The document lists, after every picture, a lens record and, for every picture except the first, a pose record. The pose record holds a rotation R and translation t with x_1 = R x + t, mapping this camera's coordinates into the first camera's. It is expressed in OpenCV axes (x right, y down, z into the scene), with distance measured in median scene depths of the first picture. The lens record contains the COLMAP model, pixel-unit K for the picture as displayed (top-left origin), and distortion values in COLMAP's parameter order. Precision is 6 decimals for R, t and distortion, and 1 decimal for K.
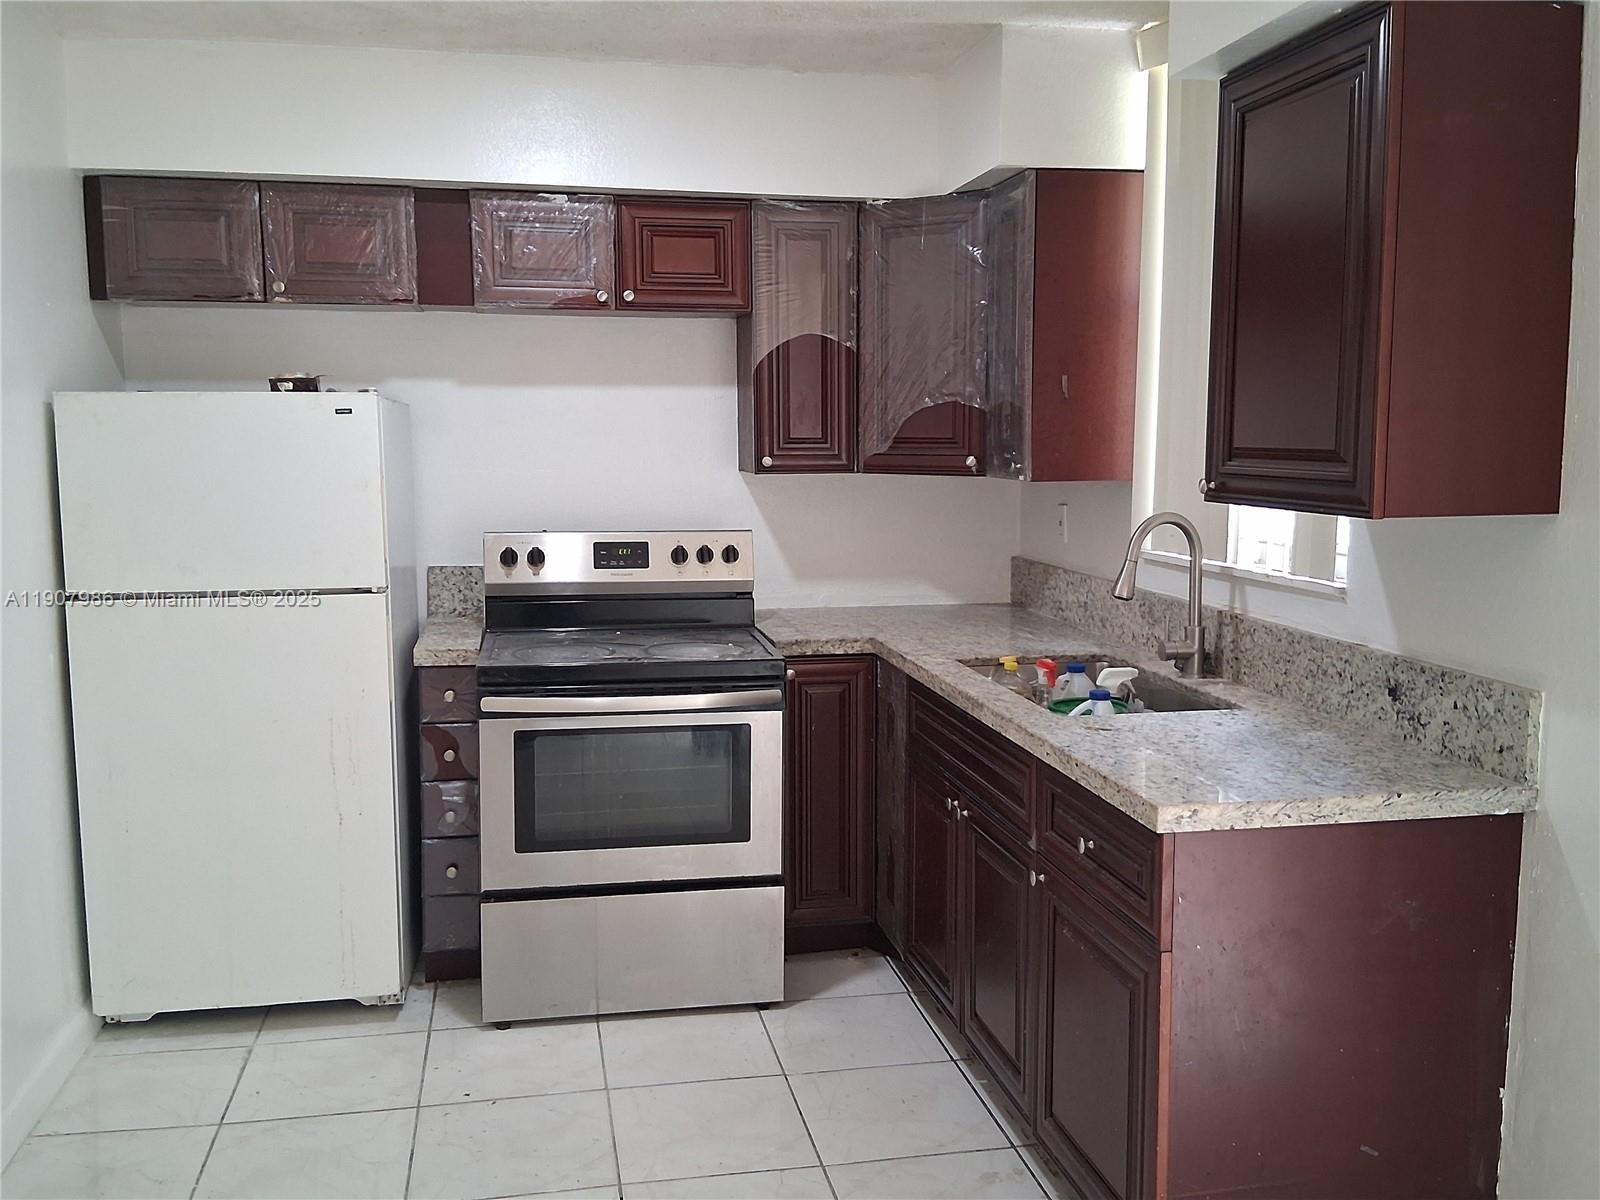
lens RADIAL K [[1414.7, 0, 811.1], [0, 1414.7, 605.3], [0, 0, 1]] dist [0.137450, -0.257587]
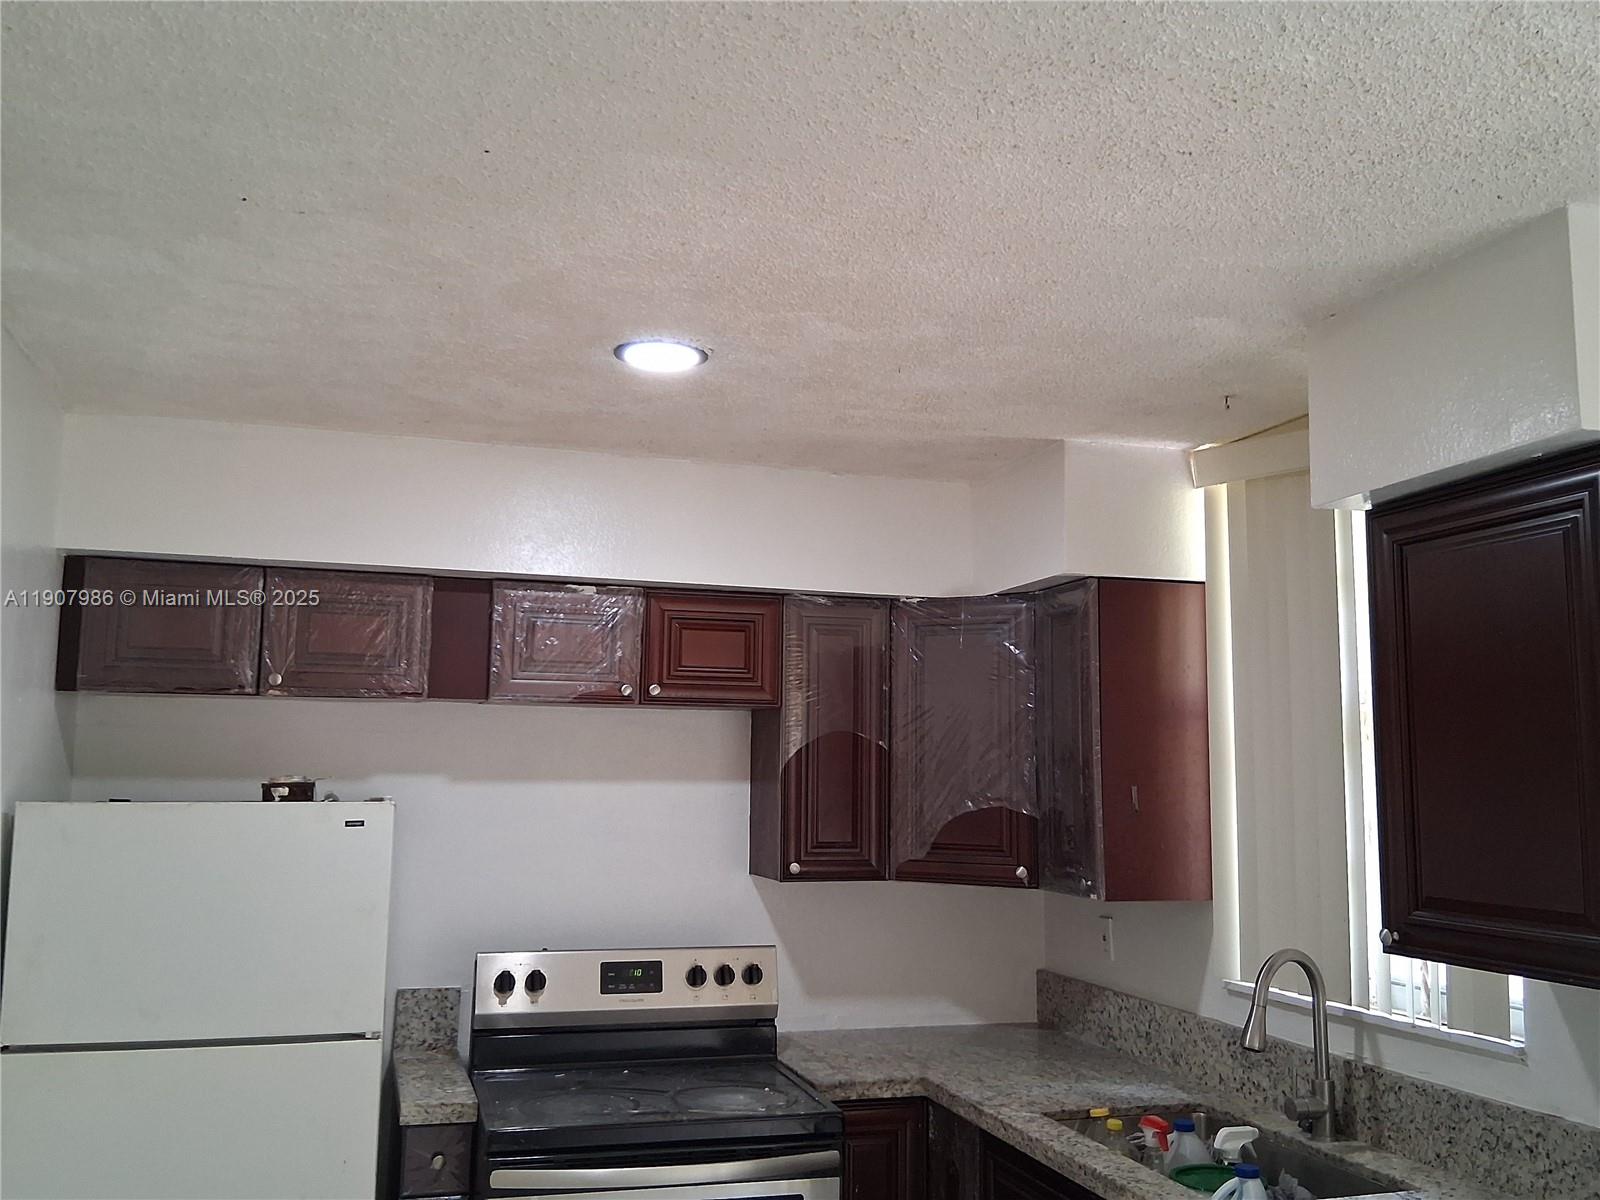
lens RADIAL K [[1411.8, 0, 812.8], [0, 1411.8, 604.3], [0, 0, 1]] dist [0.133665, -0.248650]
pose [[0.994279, 0.025750, 0.103661, -0.130512], [0.000470, 0.969442, -0.245321, -0.046567], [-0.106810, 0.243967, 0.963884, 0.085015]]
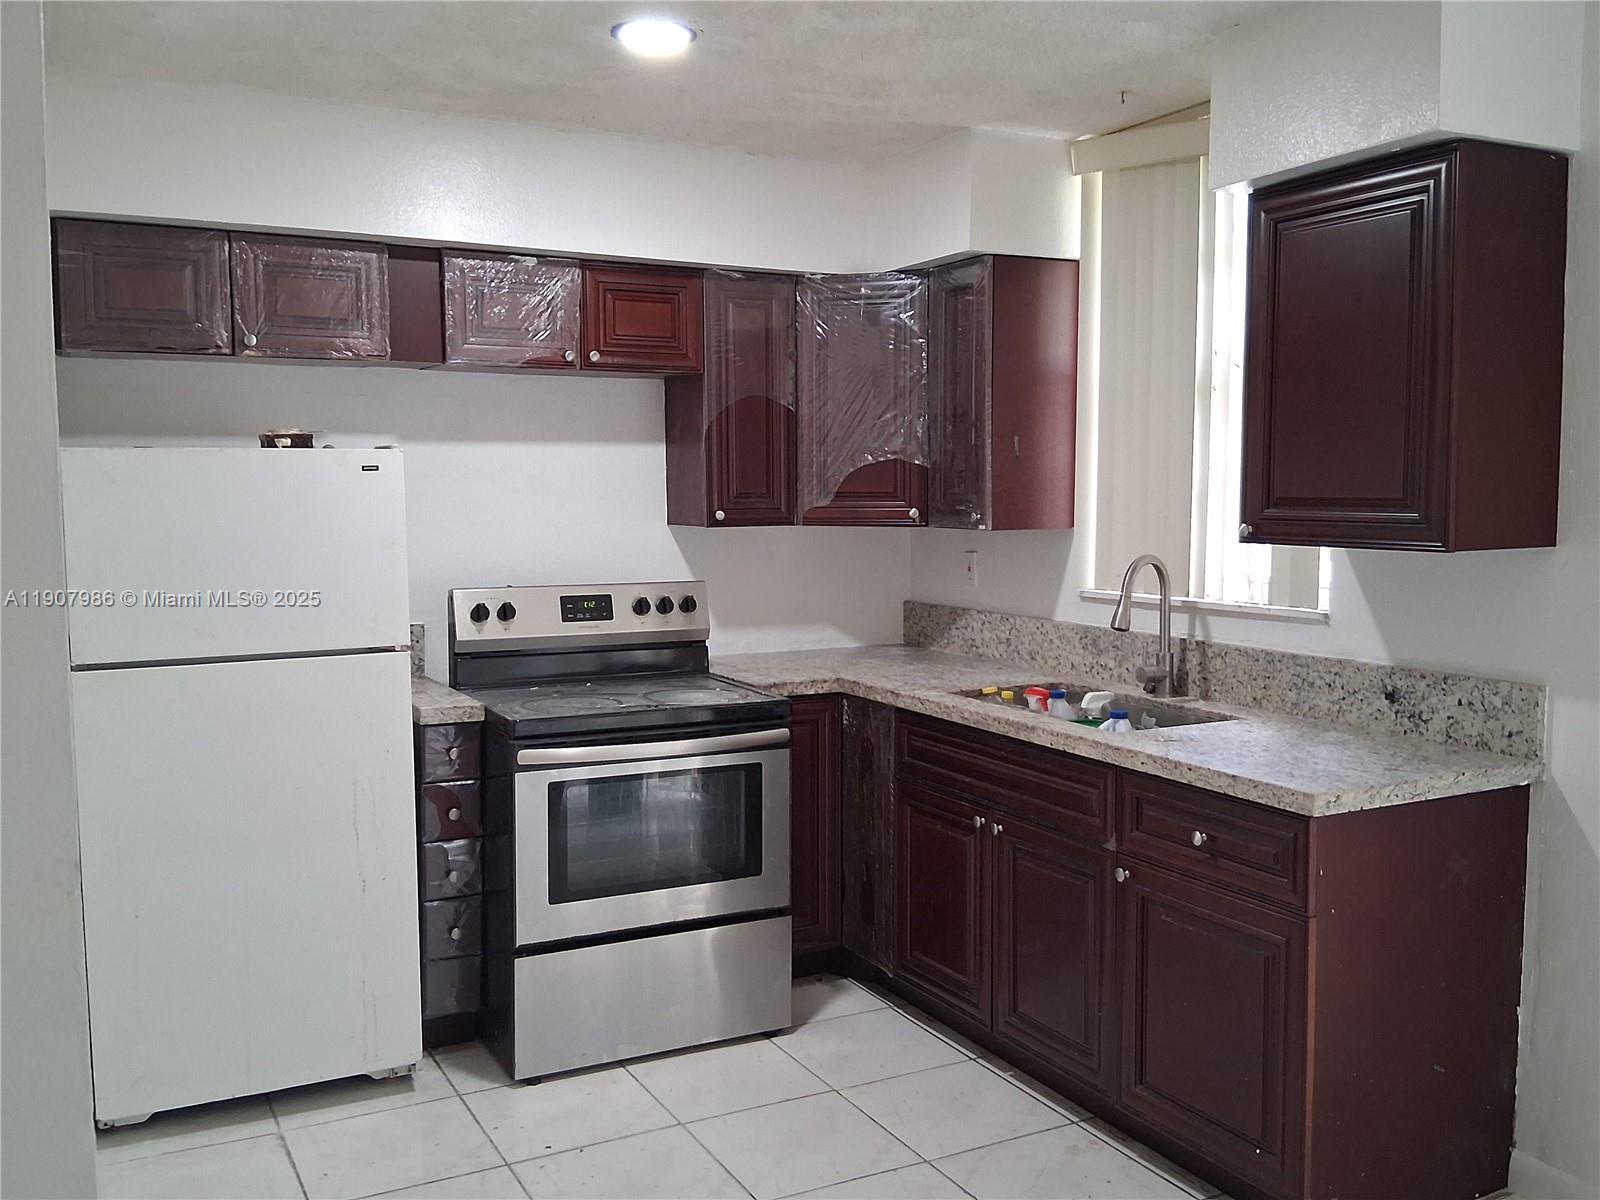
lens RADIAL K [[1411.8, 0, 812.8], [0, 1411.8, 604.3], [0, 0, 1]] dist [0.133665, -0.248650]
pose [[0.957790, -0.027310, 0.286169, -0.293978], [0.038913, 0.998632, -0.034937, 0.004163], [-0.284823, 0.044598, 0.957542, -0.022505]]
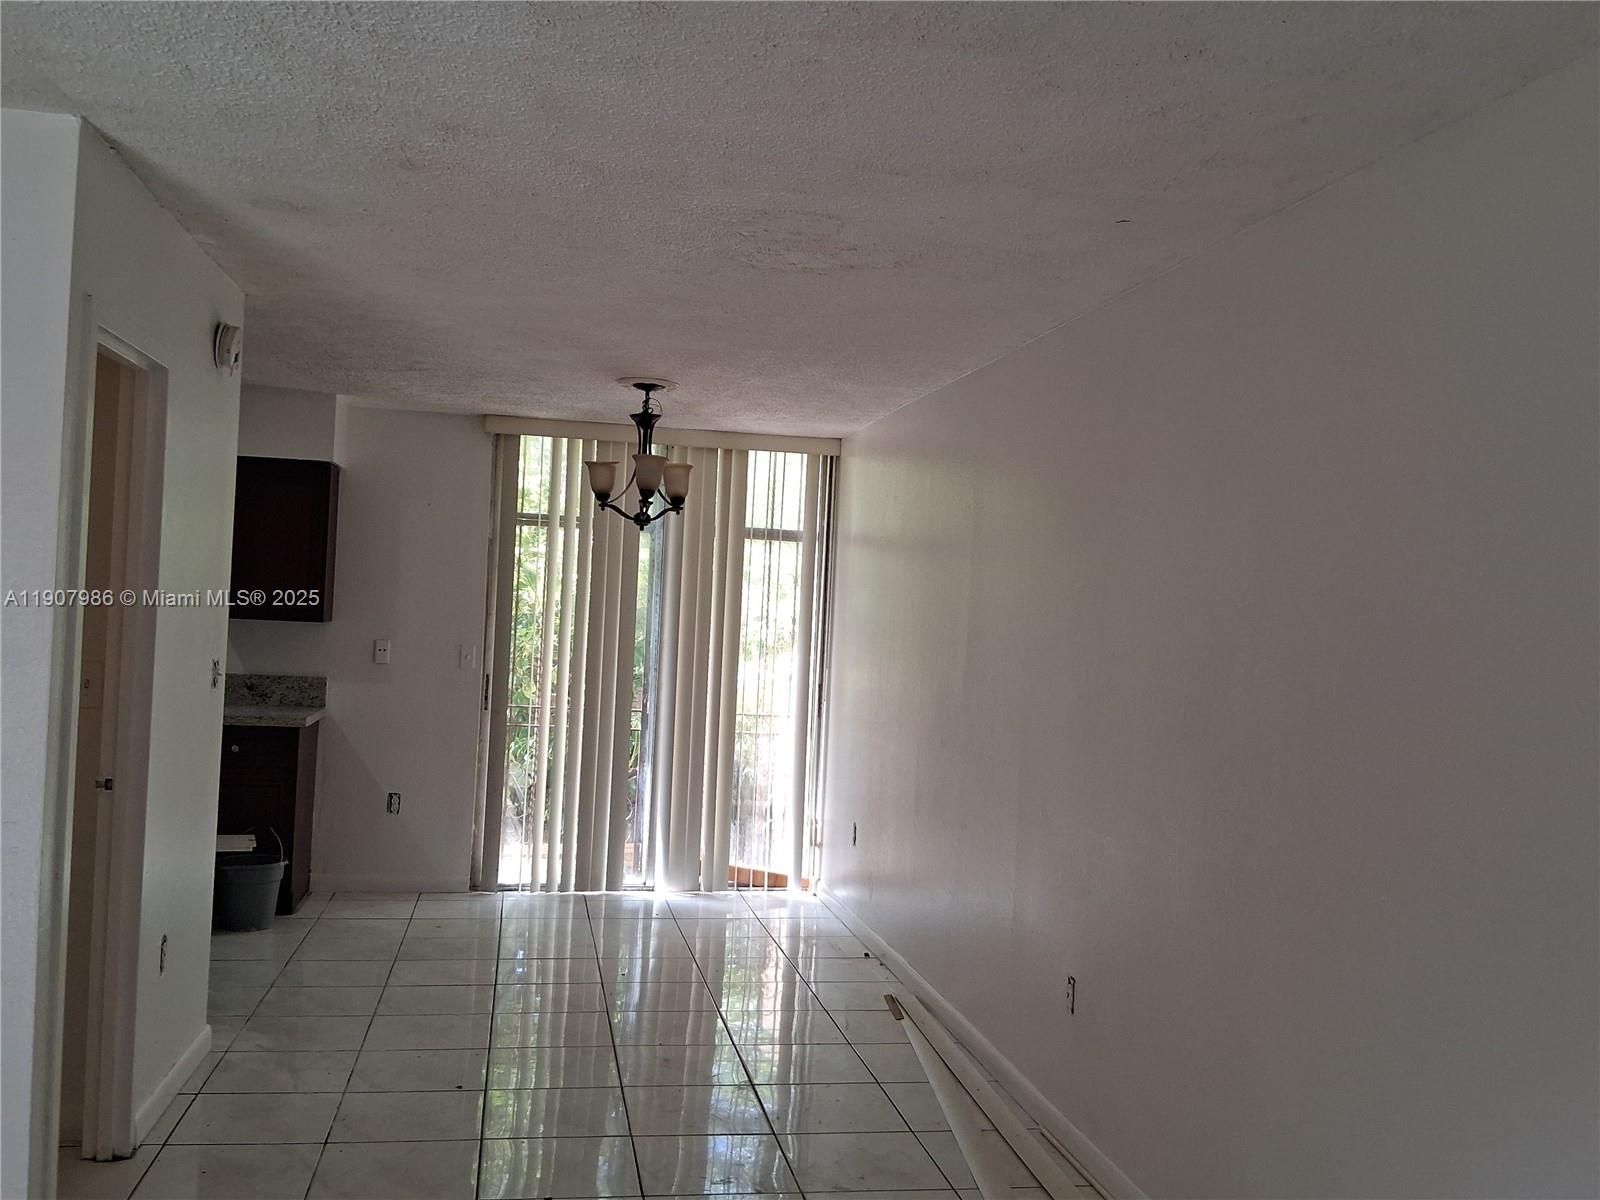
lens RADIAL K [[1411.8, 0, 812.8], [0, 1411.8, 604.3], [0, 0, 1]] dist [0.133665, -0.248650]
pose [[0.000449, 0.002442, 0.999997, -1.650468], [0.069449, 0.997582, -0.002468, -0.012070], [-0.997585, 0.069450, 0.000278, -0.056238]]
